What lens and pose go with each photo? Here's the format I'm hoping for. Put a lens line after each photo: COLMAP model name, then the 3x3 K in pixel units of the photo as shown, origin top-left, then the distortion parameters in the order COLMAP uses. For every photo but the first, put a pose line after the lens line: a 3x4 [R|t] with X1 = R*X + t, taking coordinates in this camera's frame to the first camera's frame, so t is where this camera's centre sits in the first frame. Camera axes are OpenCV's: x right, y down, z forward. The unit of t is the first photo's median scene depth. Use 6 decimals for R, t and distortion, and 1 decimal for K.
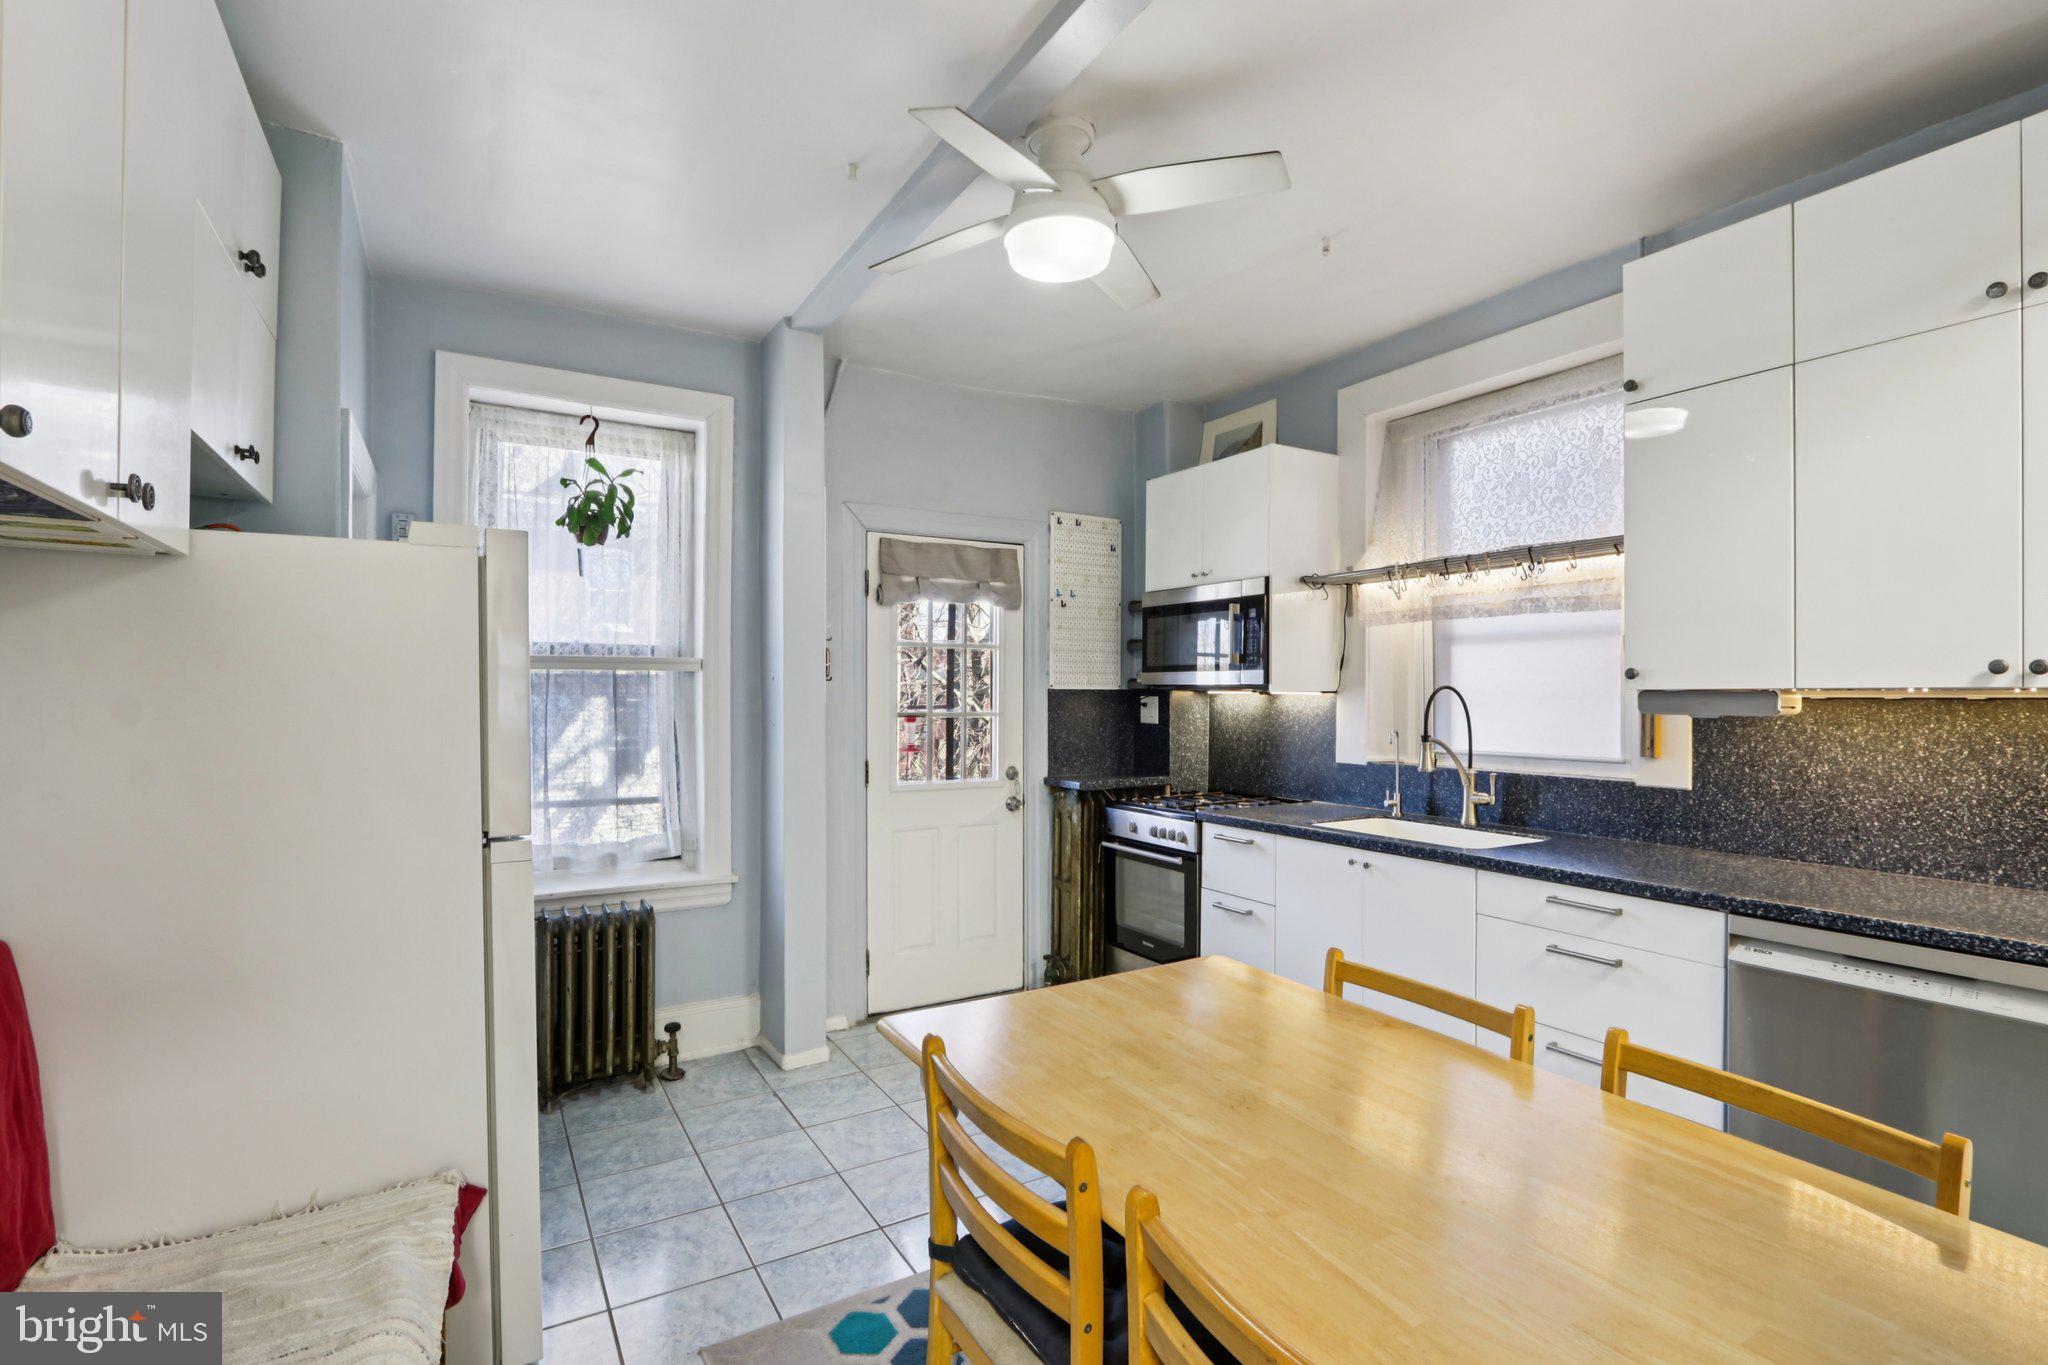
lens RADIAL K [[941.6, 0, 1016.1], [0, 941.6, 688.5], [0, 0, 1]] dist [-0.016117, 0.000281]
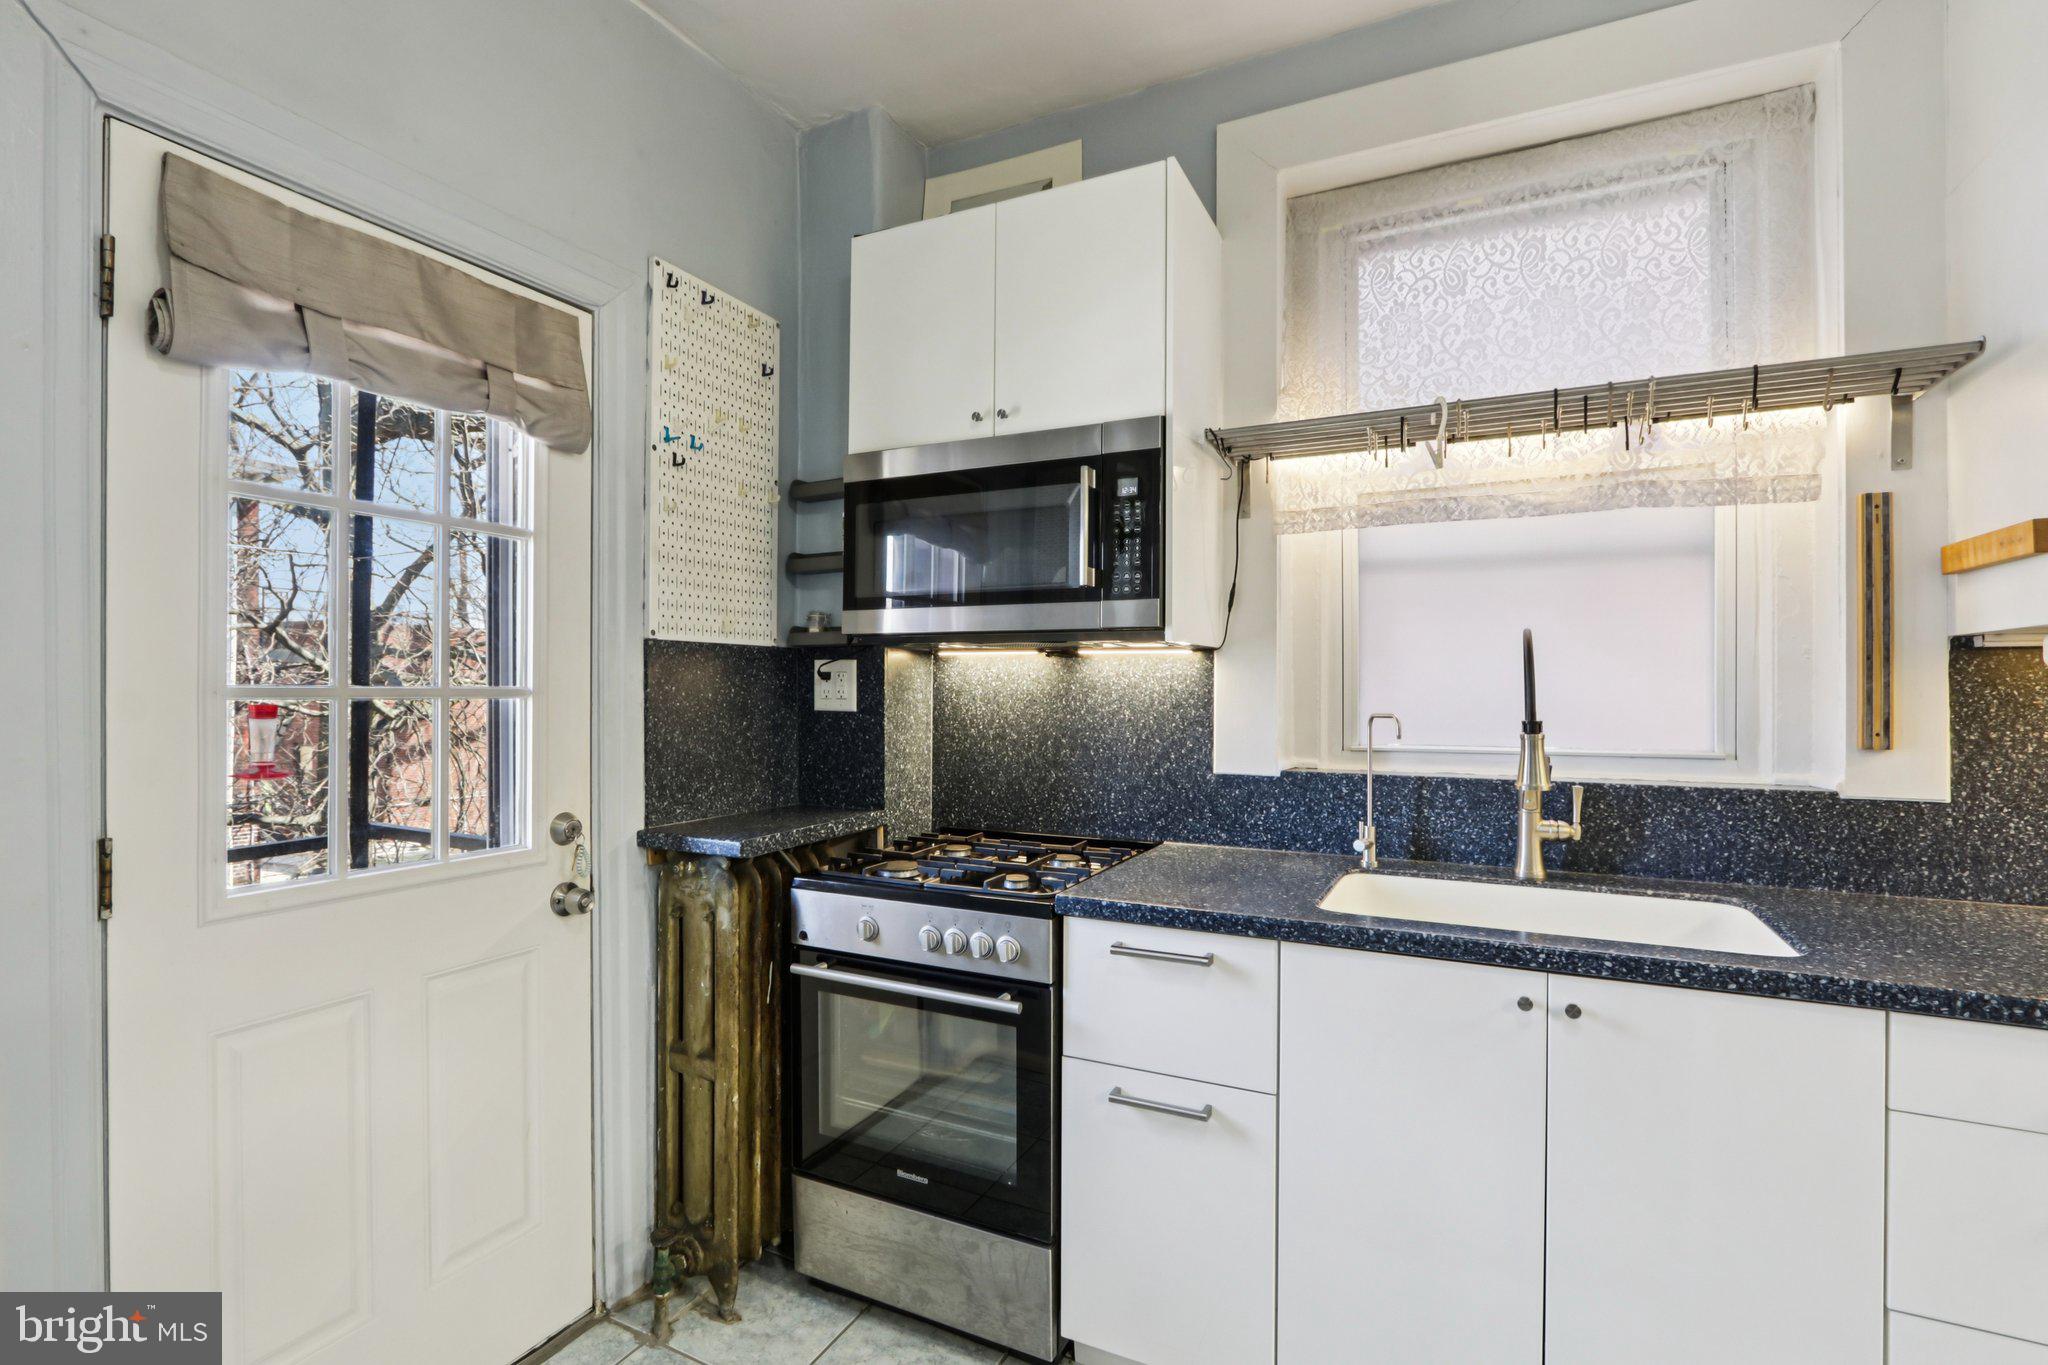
lens RADIAL K [[941.6, 0, 1016.1], [0, 941.6, 688.5], [0, 0, 1]] dist [-0.016117, 0.000281]
pose [[0.839386, 0.000186, 0.543536, -0.069975], [-0.003821, 0.999977, 0.005558, 0.023689], [-0.543523, -0.006742, 0.839367, 0.566956]]
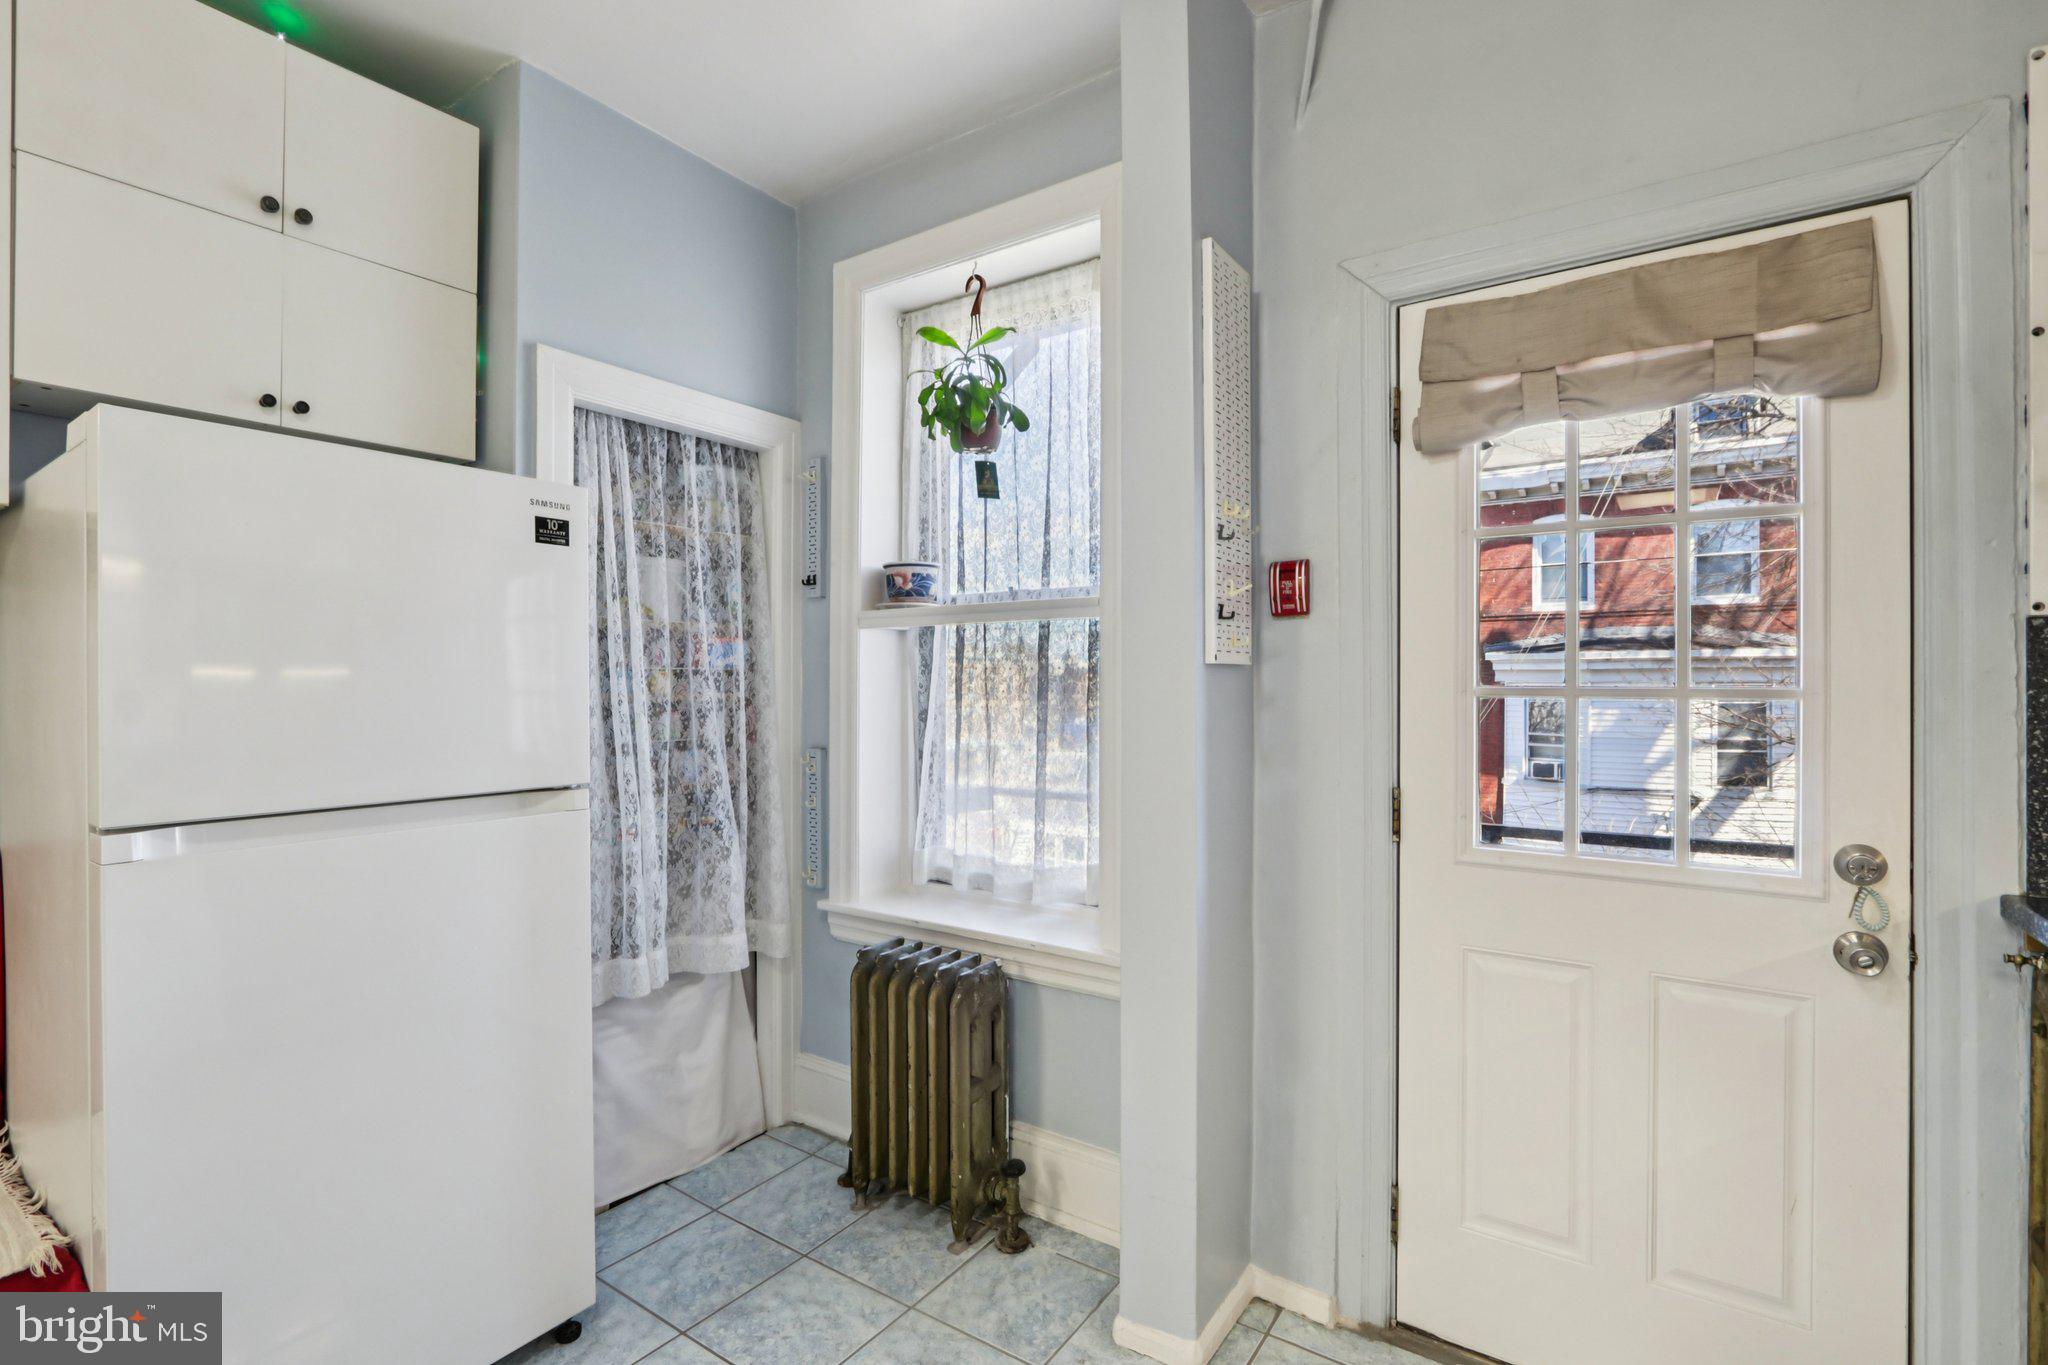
lens RADIAL K [[950.3, 0, 1018.5], [0, 950.3, 680.1], [0, 0, 1]] dist [-0.011727, 0.000068]
pose [[0.420149, -0.006367, -0.907433, 0.195968], [0.005122, 0.999976, -0.004644, 0.023626], [0.907441, -0.002697, 0.420172, 0.619535]]
